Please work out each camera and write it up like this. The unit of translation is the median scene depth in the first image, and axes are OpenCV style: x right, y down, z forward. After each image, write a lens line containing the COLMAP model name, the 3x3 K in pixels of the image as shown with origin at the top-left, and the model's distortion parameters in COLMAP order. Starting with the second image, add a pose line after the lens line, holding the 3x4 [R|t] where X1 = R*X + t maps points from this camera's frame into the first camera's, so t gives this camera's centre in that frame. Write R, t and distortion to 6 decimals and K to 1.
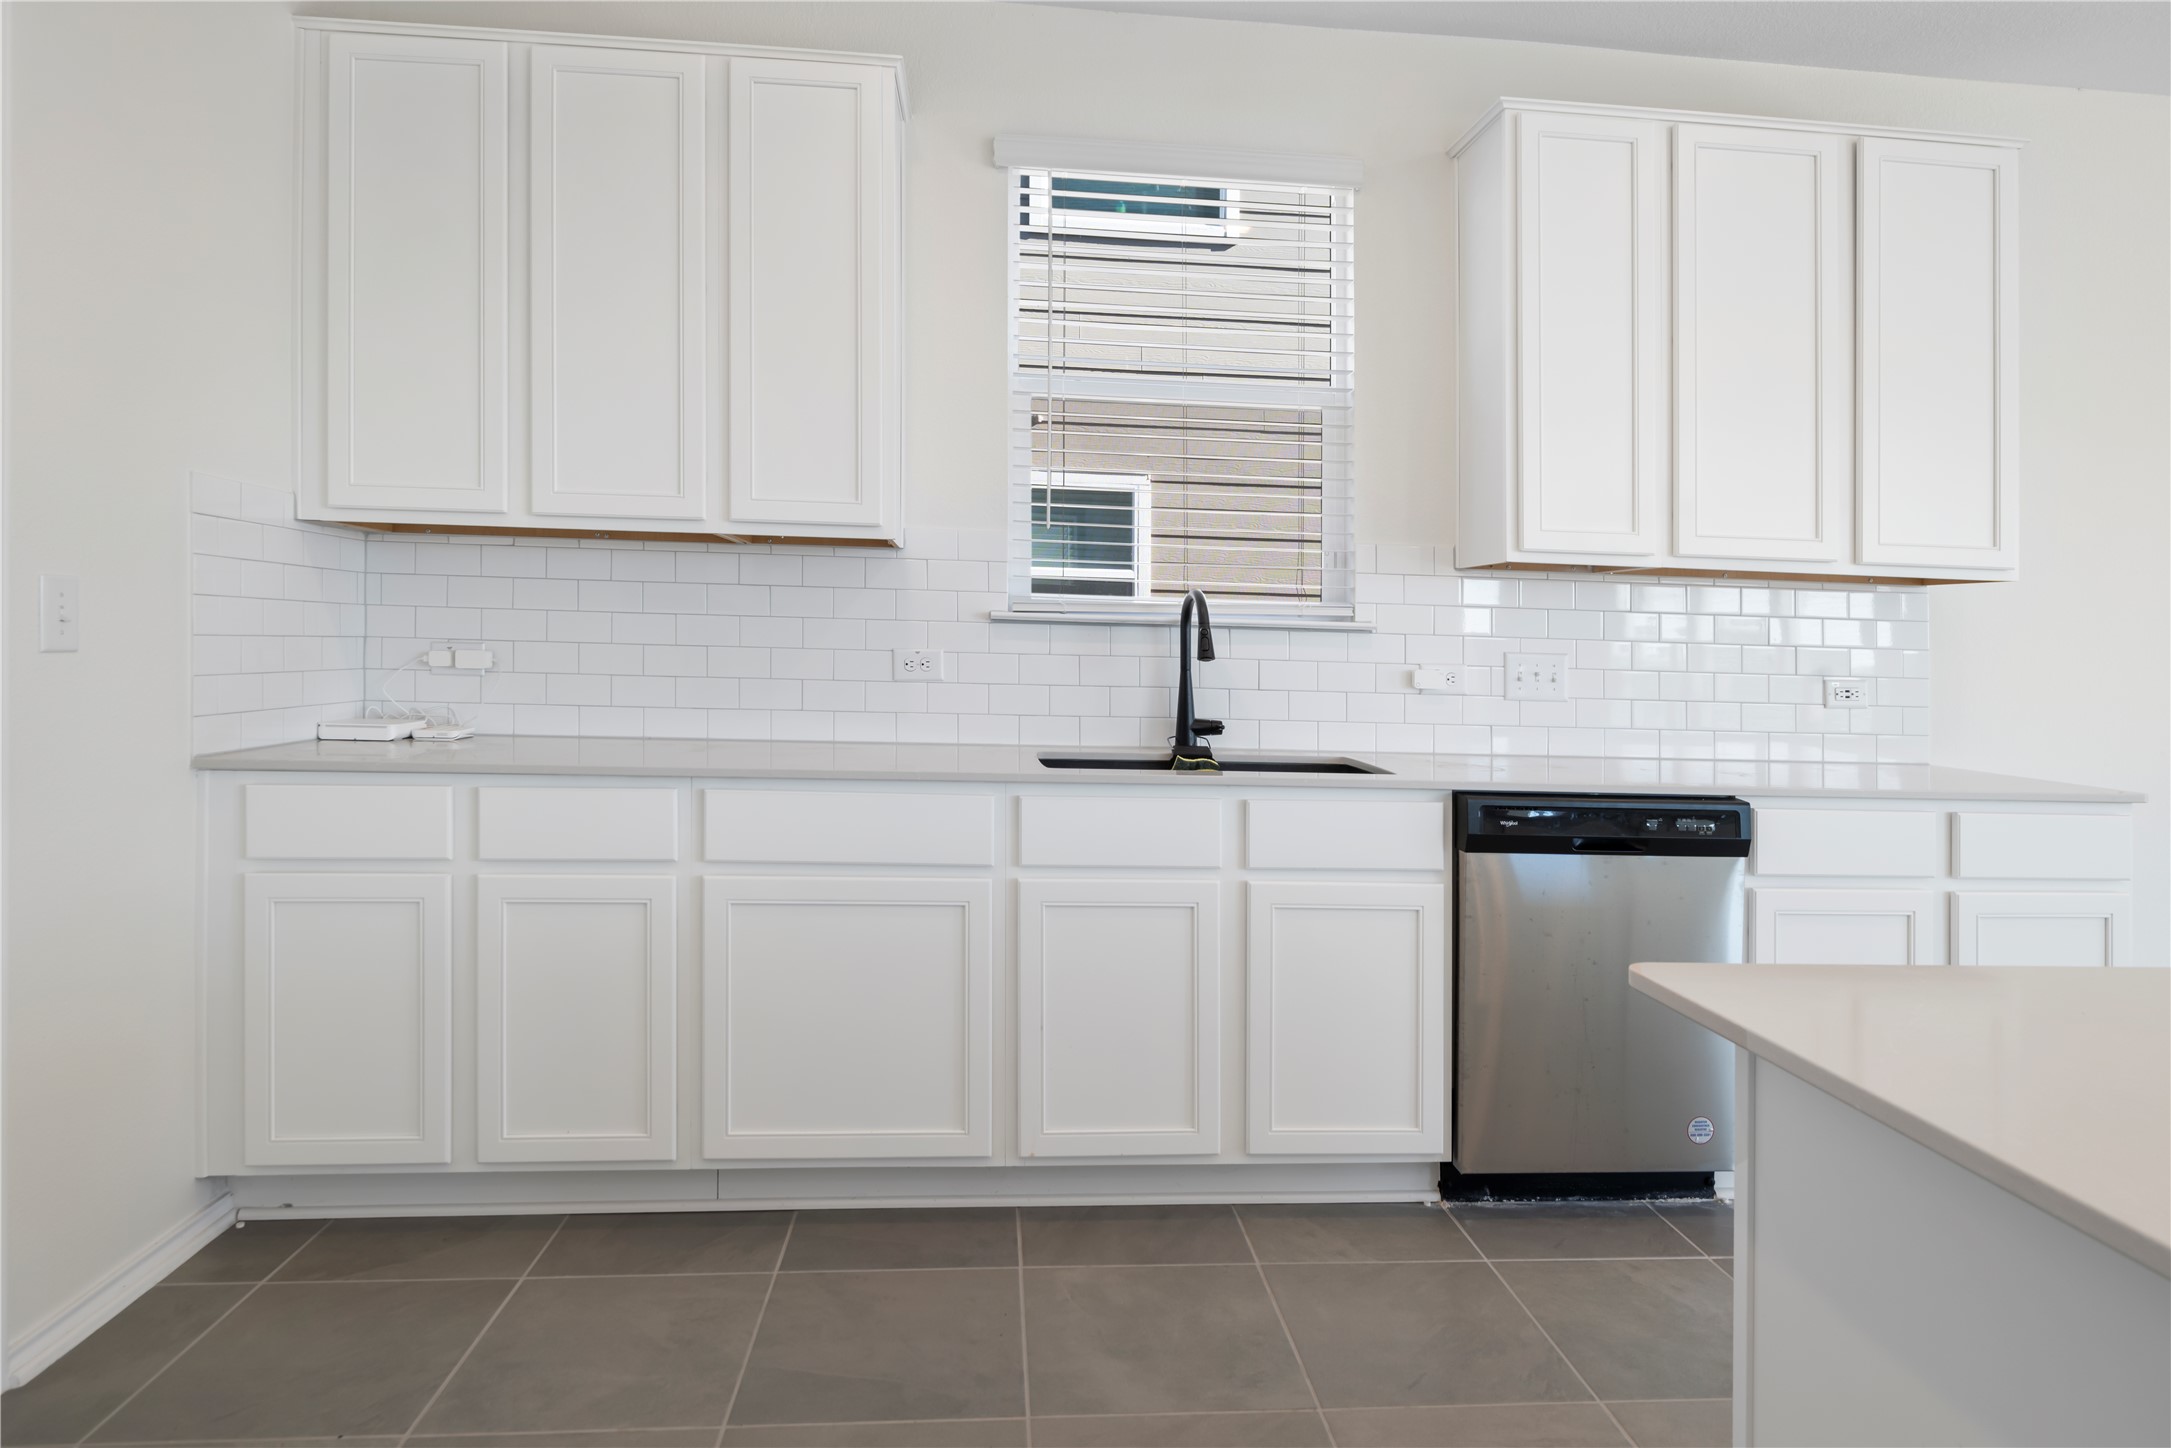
lens RADIAL K [[1502.5, 0, 1182.1], [0, 1502.5, 654.9], [0, 0, 1]] dist [0.020555, 0.001804]
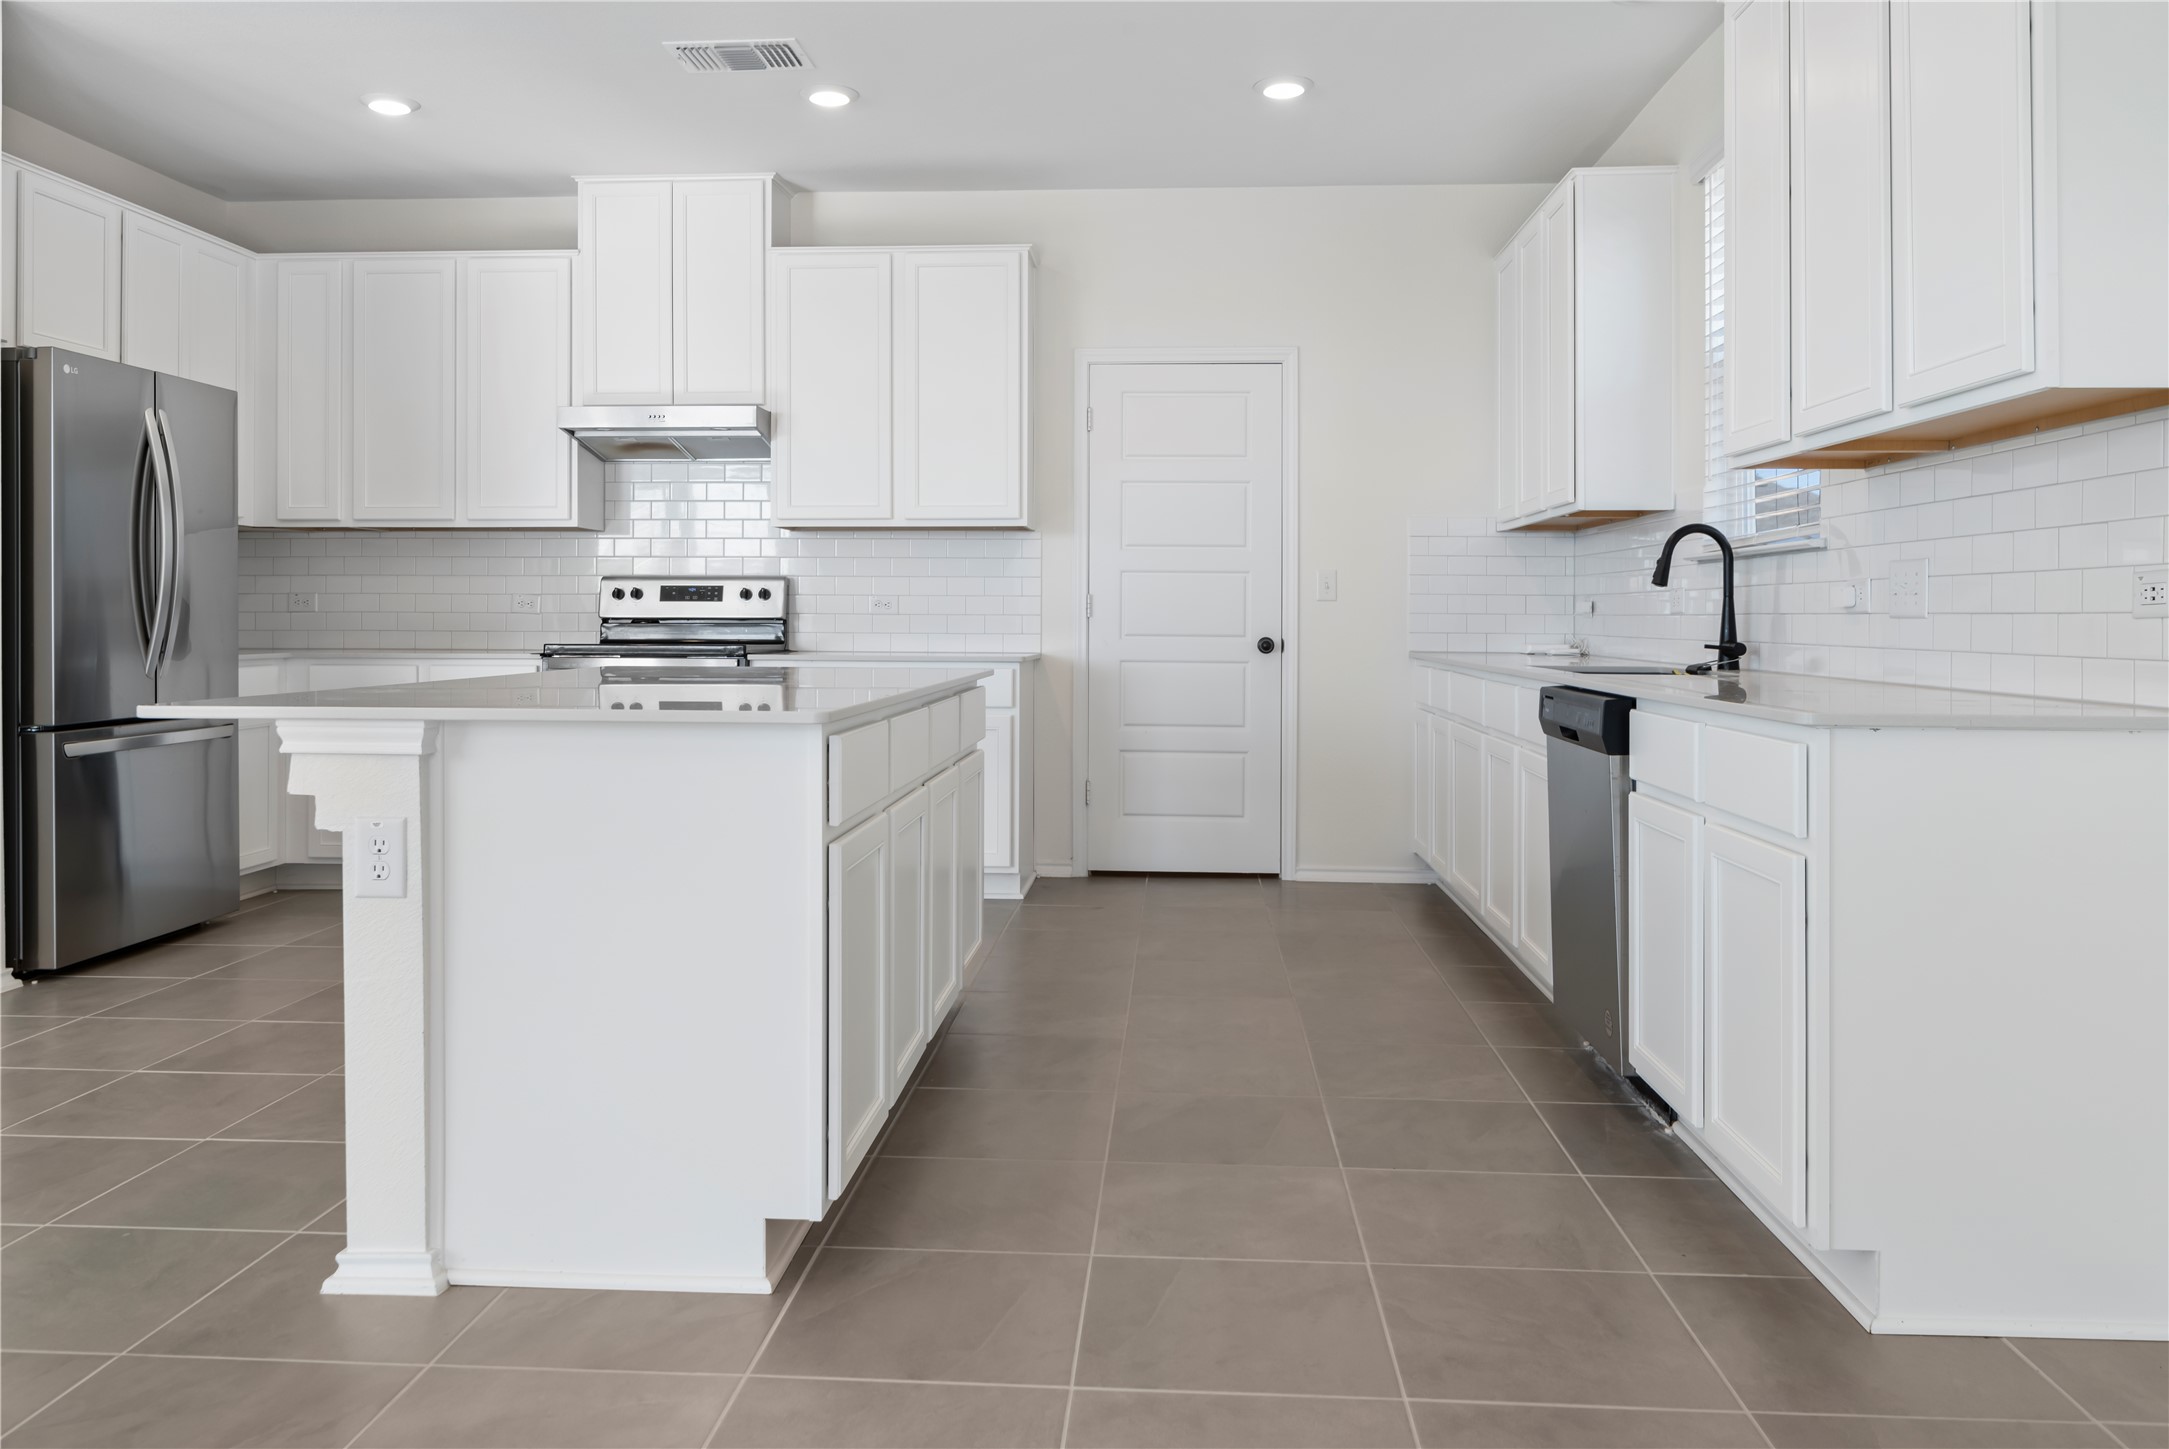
lens RADIAL K [[1656.8, 0, 1103.3], [0, 1656.8, 733.9], [0, 0, 1]] dist [-0.000167, -0.005387]
pose [[-0.178789, 0.042209, -0.982982, 1.239015], [-0.015873, 0.998826, 0.045776, 0.060495], [0.983759, 0.023787, -0.177909, 0.712765]]
